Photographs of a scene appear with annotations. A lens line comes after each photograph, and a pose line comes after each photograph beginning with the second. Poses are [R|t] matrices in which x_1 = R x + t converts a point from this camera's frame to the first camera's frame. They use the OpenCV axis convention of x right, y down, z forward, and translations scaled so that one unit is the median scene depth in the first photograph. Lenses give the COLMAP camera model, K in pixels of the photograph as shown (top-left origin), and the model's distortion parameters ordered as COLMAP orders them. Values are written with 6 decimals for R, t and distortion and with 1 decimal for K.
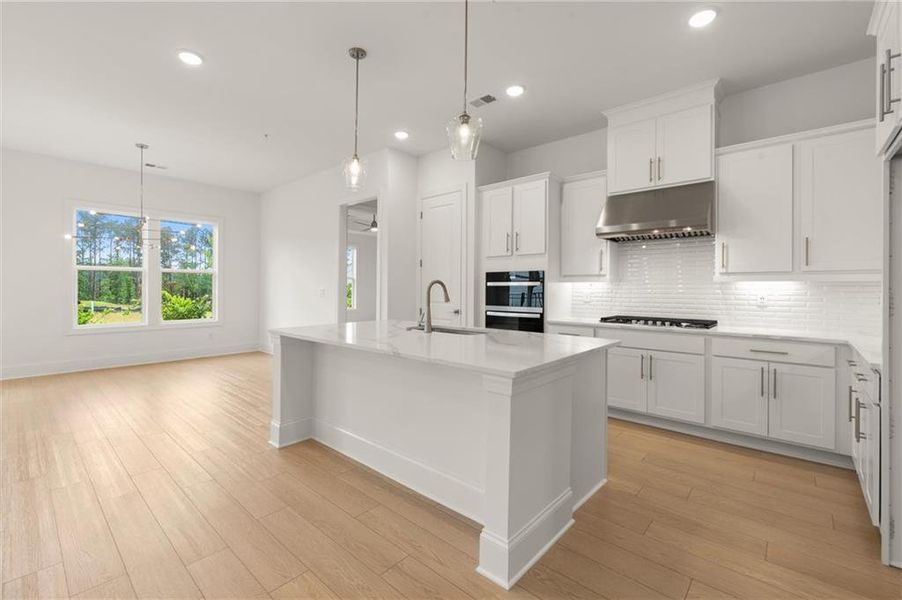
lens RADIAL K [[391.5, 0, 445.7], [0, 391.5, 286.7], [0, 0, 1]] dist [-0.000920, 0.000139]
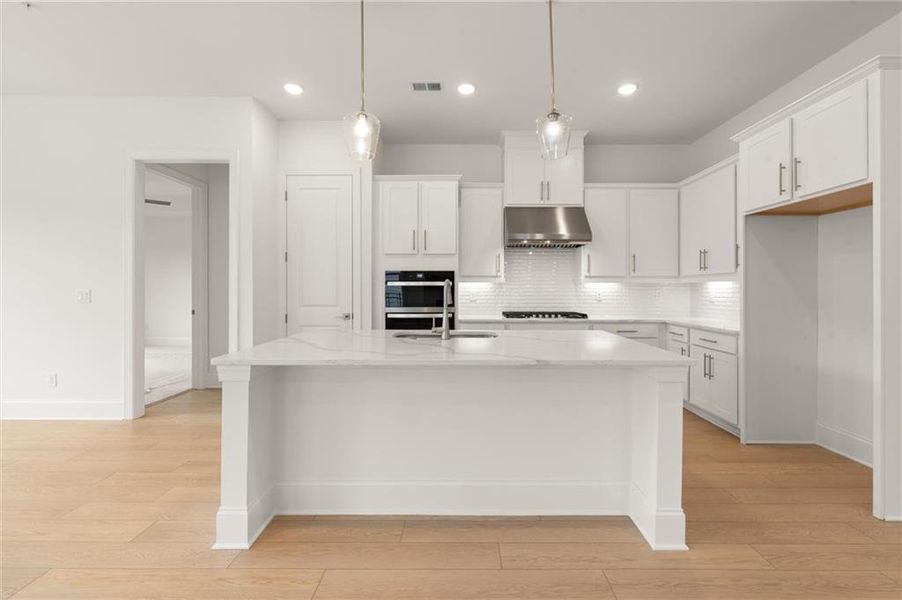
lens RADIAL K [[391.5, 0, 460.2], [0, 391.5, 292.3], [0, 0, 1]] dist [-0.000920, 0.000139]
pose [[0.742203, -0.011609, 0.670075, -0.441100], [0.000938, 0.999867, 0.016284, -0.001899], [-0.670175, -0.011458, 0.742115, 0.239911]]
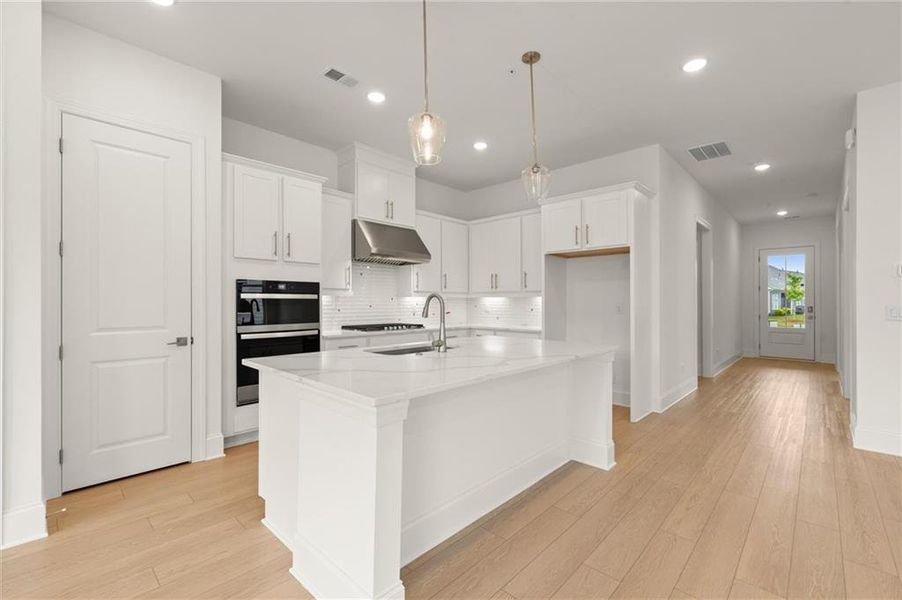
lens RADIAL K [[391.5, 0, 444.0], [0, 391.5, 302.3], [0, 0, 1]] dist [-0.000920, 0.000139]
pose [[0.027089, -0.007448, 0.999605, -0.689598], [-0.005586, 0.999956, 0.007602, -0.003345], [-0.999617, -0.005790, 0.027046, 0.708434]]
